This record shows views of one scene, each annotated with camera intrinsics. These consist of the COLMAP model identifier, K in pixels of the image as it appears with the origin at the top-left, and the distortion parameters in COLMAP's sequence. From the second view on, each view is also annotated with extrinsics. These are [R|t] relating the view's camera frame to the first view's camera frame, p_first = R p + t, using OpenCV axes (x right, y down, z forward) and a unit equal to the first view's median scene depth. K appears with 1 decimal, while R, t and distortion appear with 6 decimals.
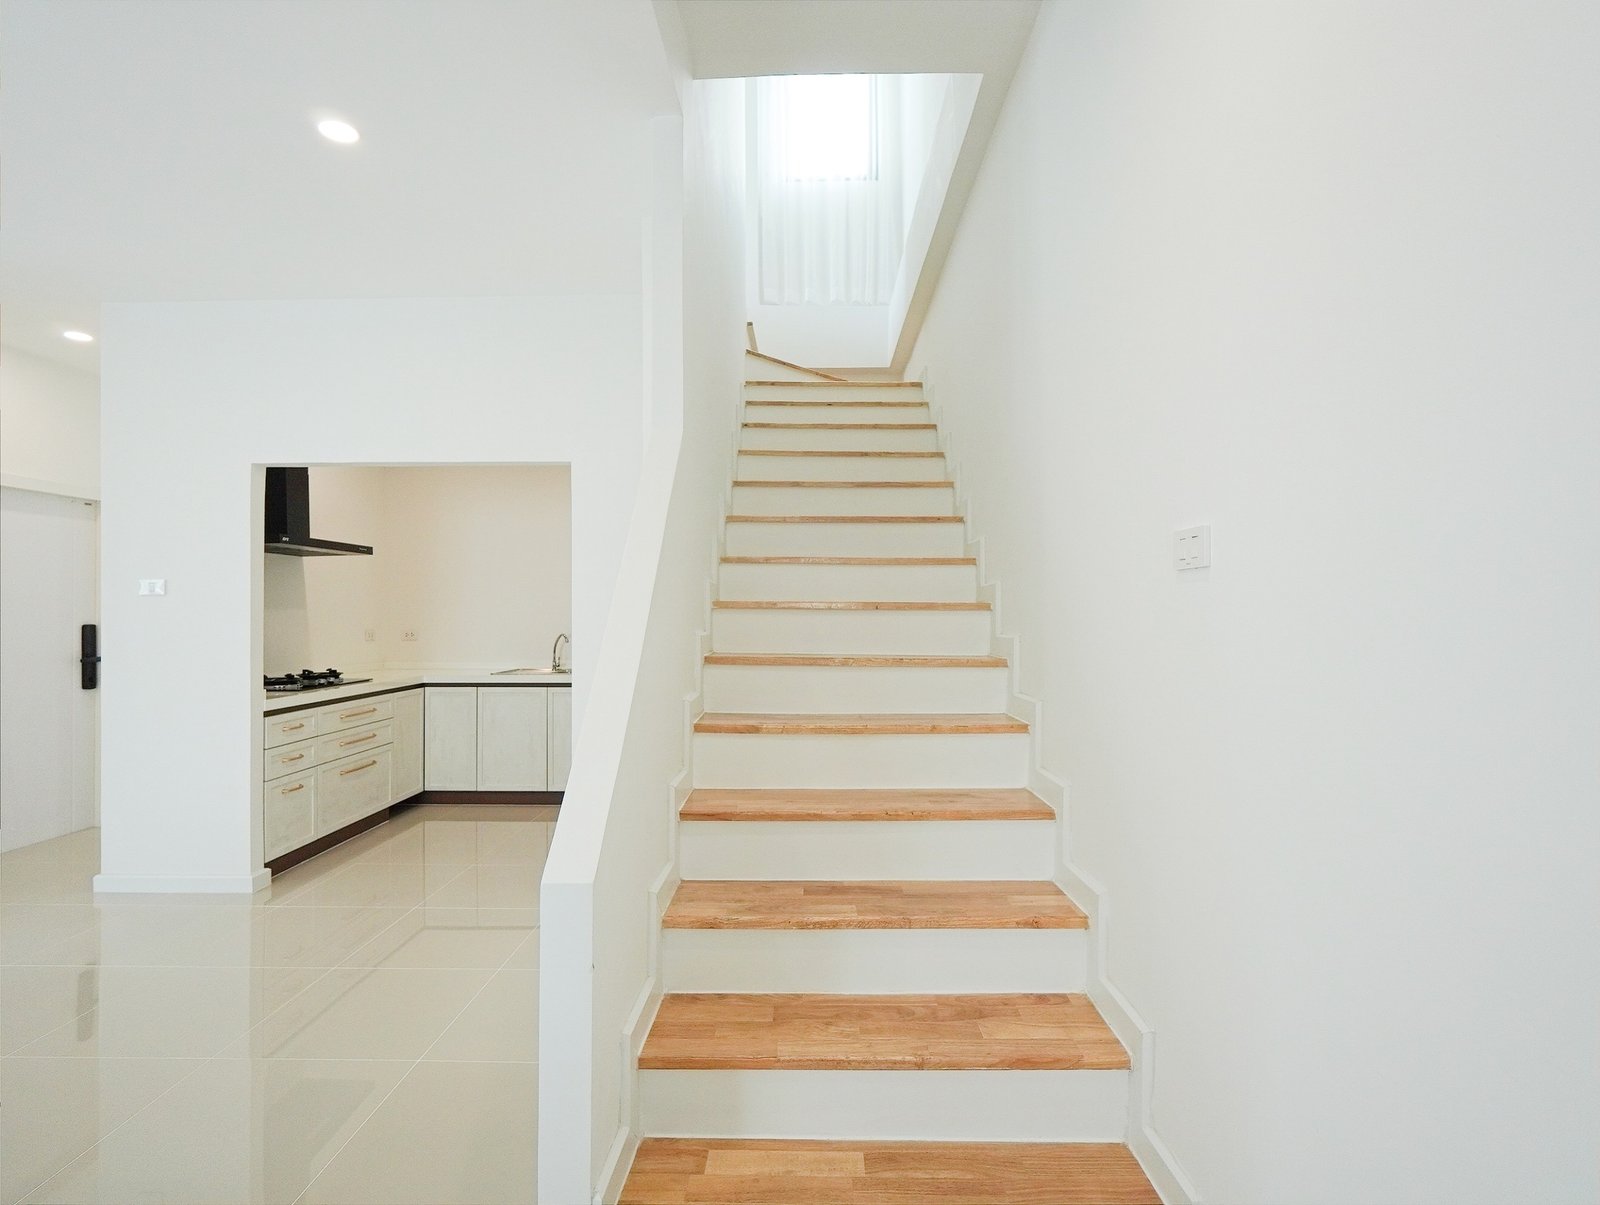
lens RADIAL K [[767.3, 0, 793.2], [0, 767.3, 609.0], [0, 0, 1]] dist [-0.002597, 0.000499]
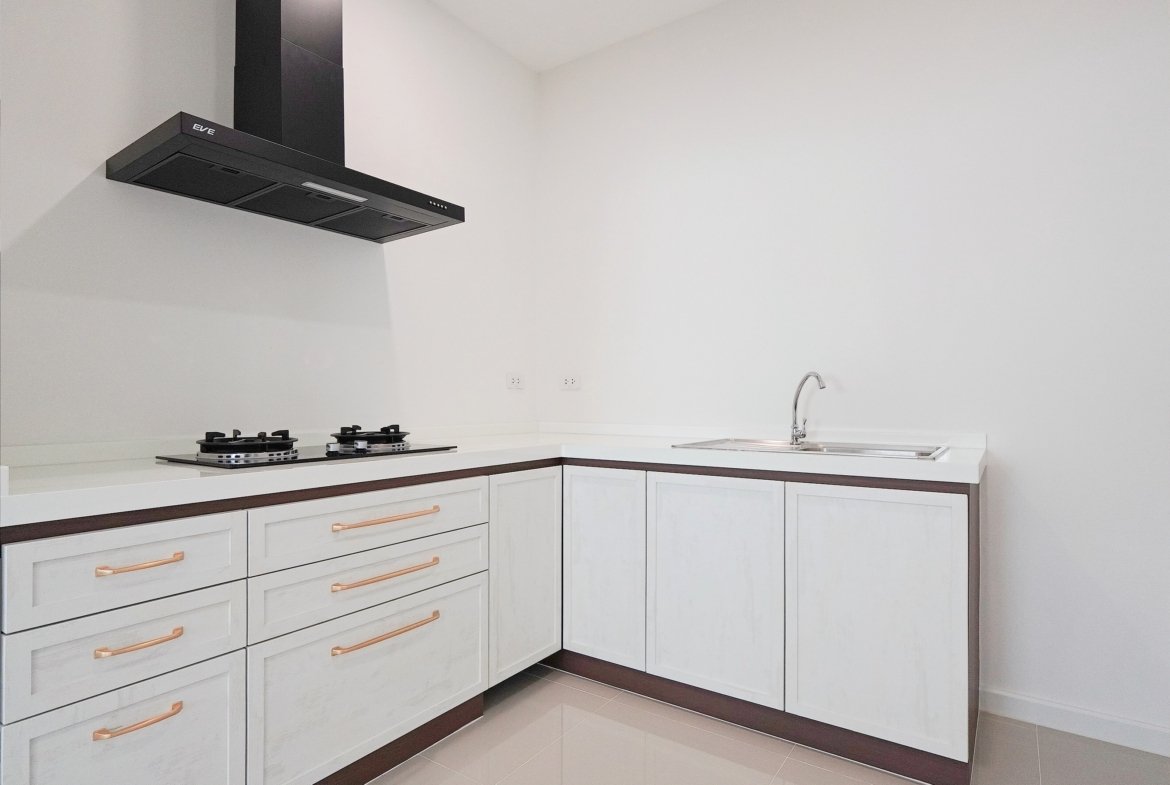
lens RADIAL K [[602.9, 0, 580.9], [0, 602.9, 397.0], [0, 0, 1]] dist [0.003048, 0.000088]
pose [[0.816610, -0.002596, -0.577184, -0.232791], [0.004532, 0.999988, 0.001915, 0.055635], [0.577172, -0.004180, 0.816612, 0.701996]]
